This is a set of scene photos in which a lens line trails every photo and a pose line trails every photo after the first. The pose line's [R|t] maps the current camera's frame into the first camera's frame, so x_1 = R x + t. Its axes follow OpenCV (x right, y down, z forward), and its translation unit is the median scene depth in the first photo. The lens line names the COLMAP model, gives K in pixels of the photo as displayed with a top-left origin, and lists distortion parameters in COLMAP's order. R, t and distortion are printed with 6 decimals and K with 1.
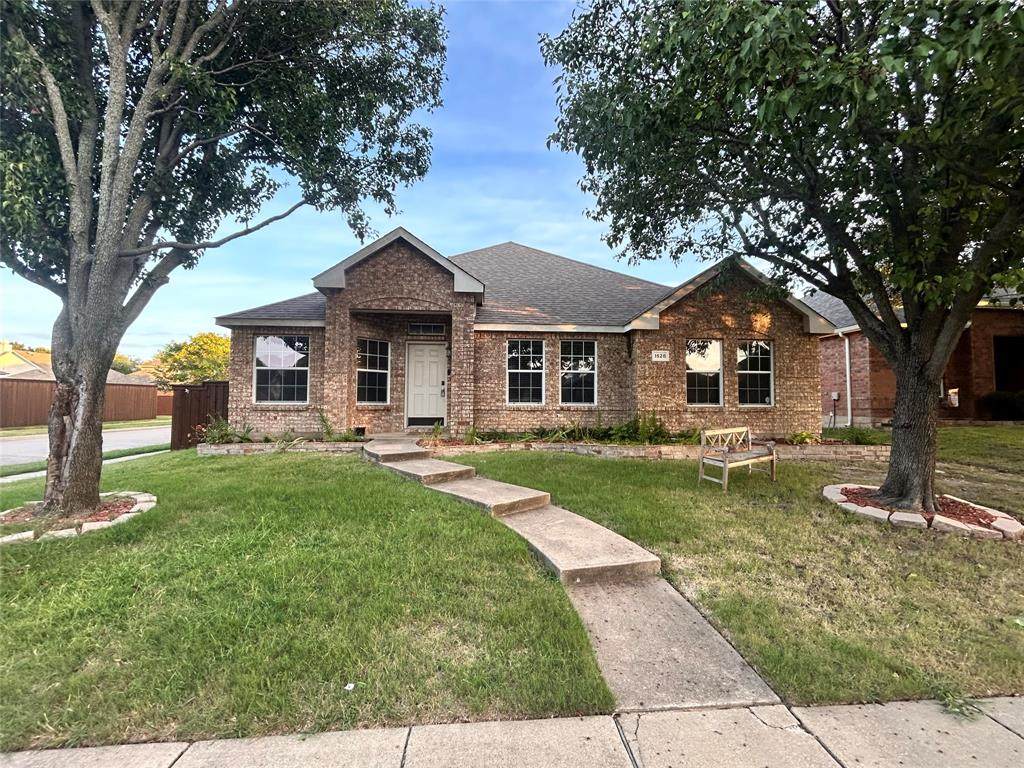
lens RADIAL K [[411.0, 0, 514.9], [0, 411.0, 384.5], [0, 0, 1]] dist [0.004073, 0.000000]
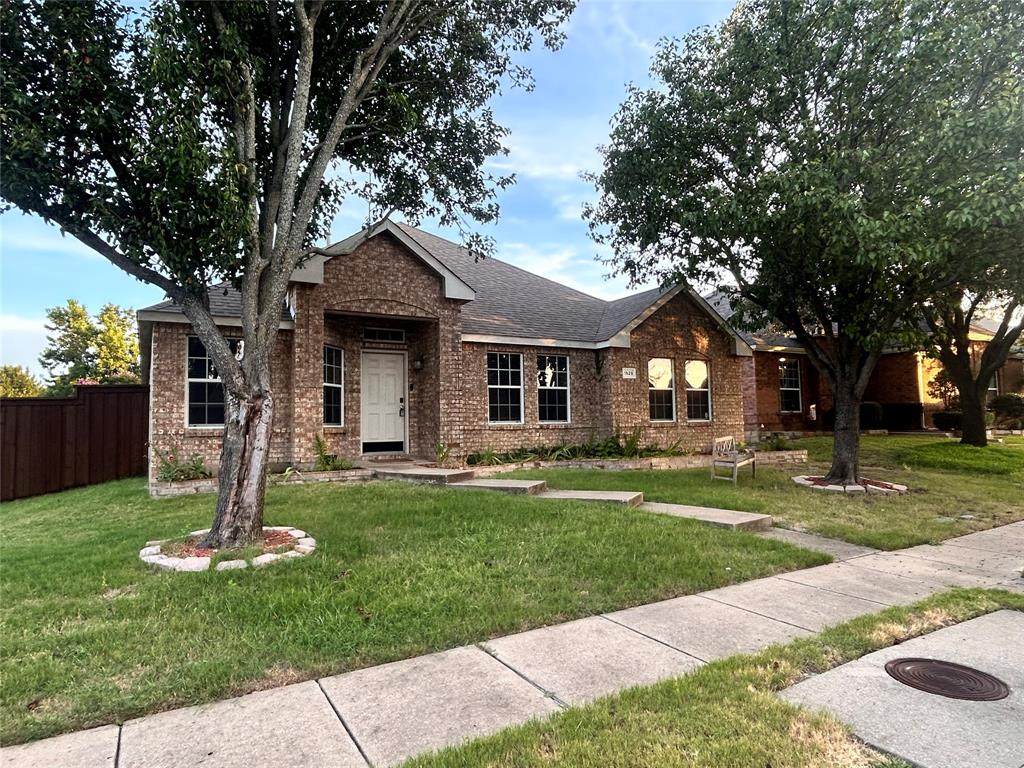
lens RADIAL K [[604.1, 0, 511.8], [0, 604.1, 384.1], [0, 0, 1]] dist [0.004162, 0.000113]
pose [[0.903880, 0.009948, 0.427671, -0.543373], [0.004283, 0.999469, -0.032301, 0.004824], [-0.427765, 0.031028, 0.903357, -0.226916]]
